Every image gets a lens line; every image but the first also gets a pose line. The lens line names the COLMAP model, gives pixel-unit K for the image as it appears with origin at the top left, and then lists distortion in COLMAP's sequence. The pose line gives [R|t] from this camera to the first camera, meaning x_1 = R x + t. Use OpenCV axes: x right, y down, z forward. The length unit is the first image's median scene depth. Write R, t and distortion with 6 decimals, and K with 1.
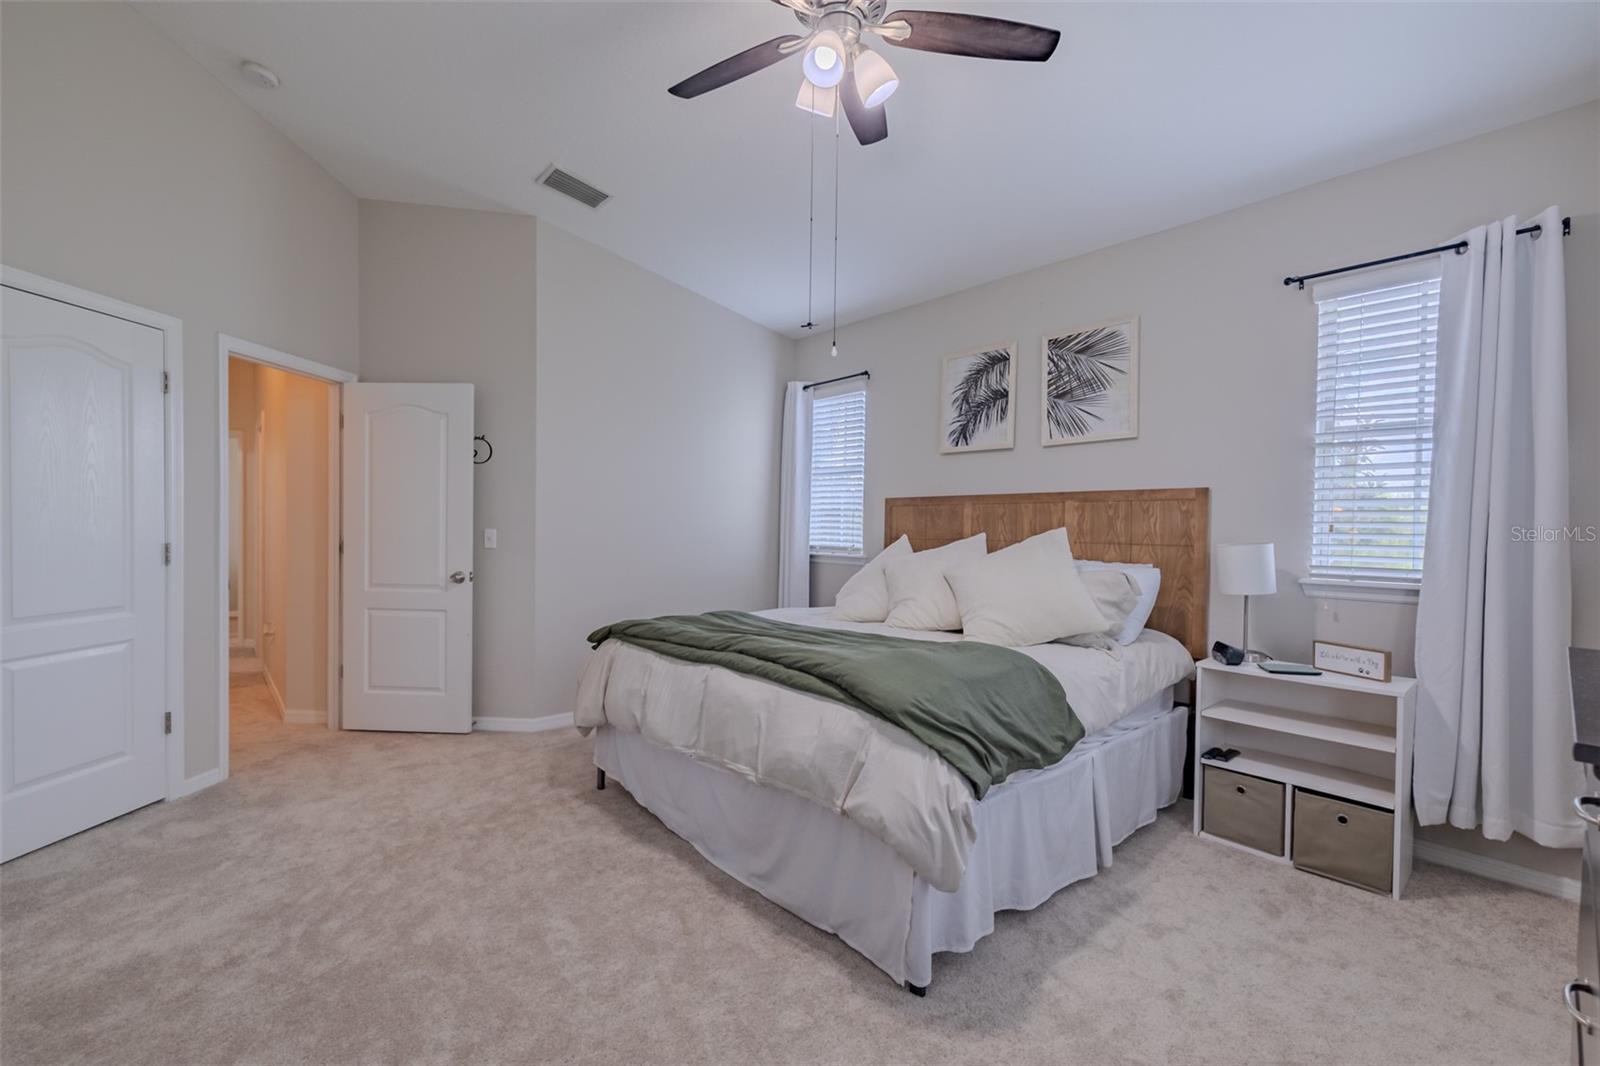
lens RADIAL K [[684.5, 0, 803.2], [0, 684.5, 540.6], [0, 0, 1]] dist [-0.000338, 0.000012]
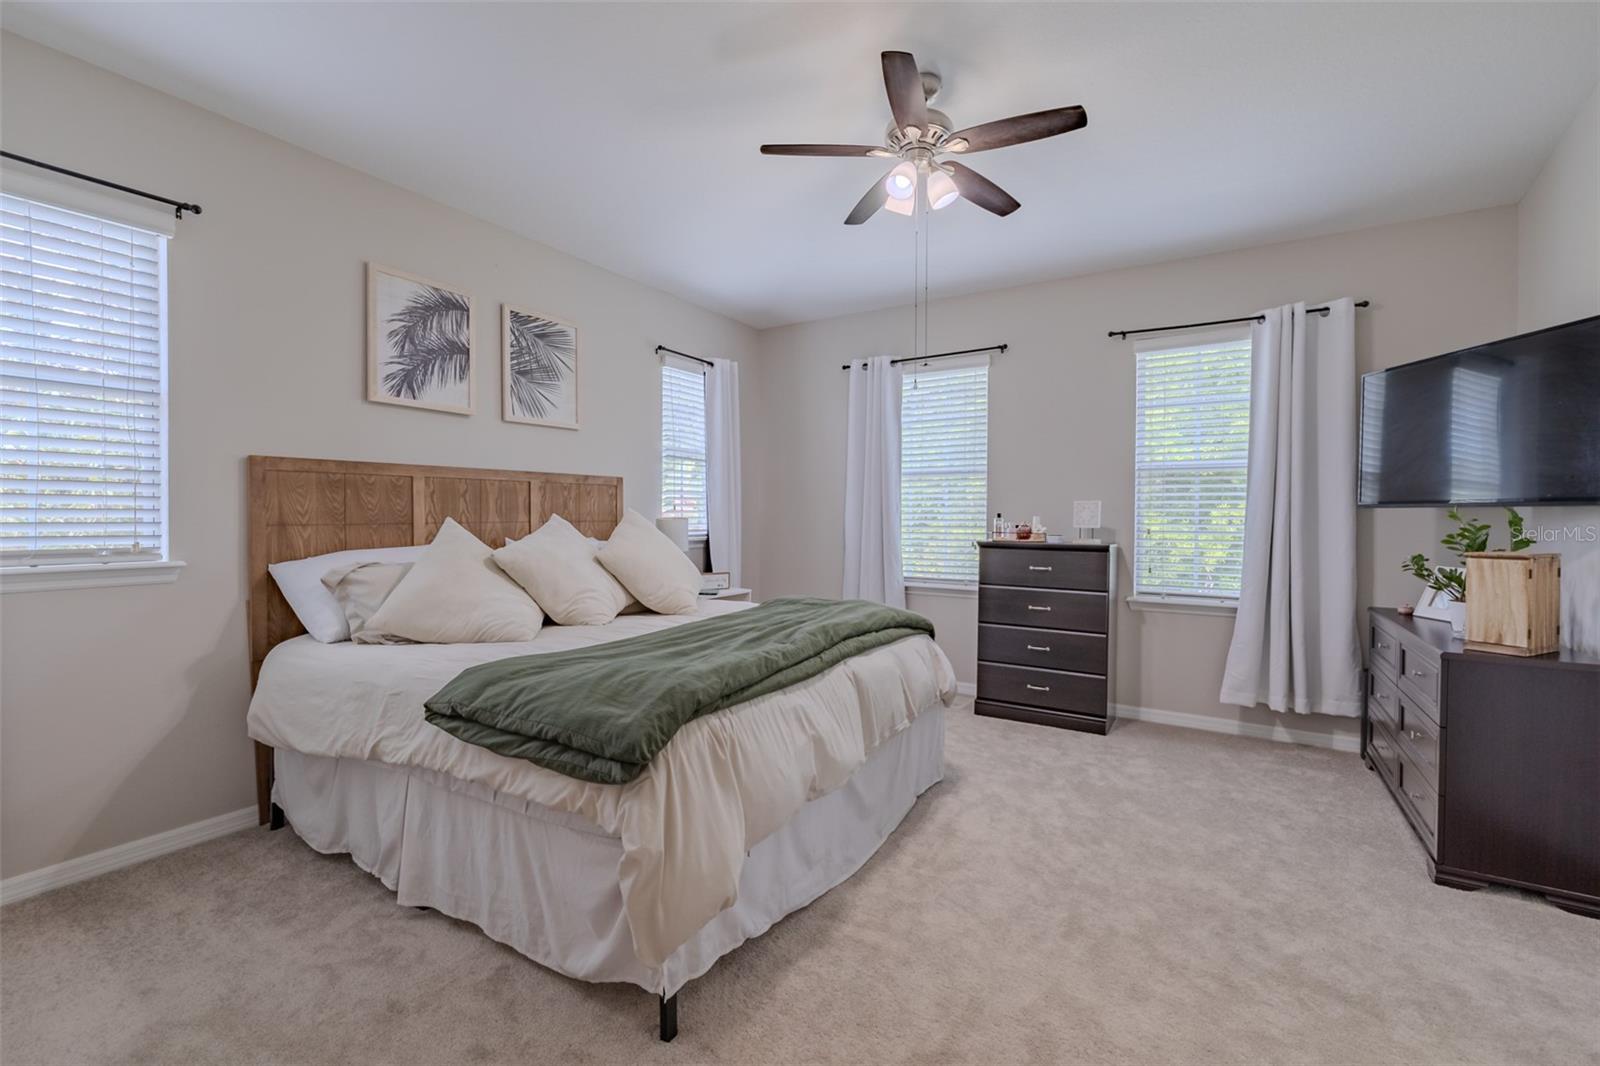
lens RADIAL K [[684.5, 0, 802.6], [0, 684.5, 520.8], [0, 0, 1]] dist [-0.000338, 0.000012]
pose [[-0.286981, -0.027832, 0.957532, -0.680520], [0.007618, 0.999480, 0.031335, -0.027066], [-0.957906, 0.016287, -0.286620, 0.890603]]
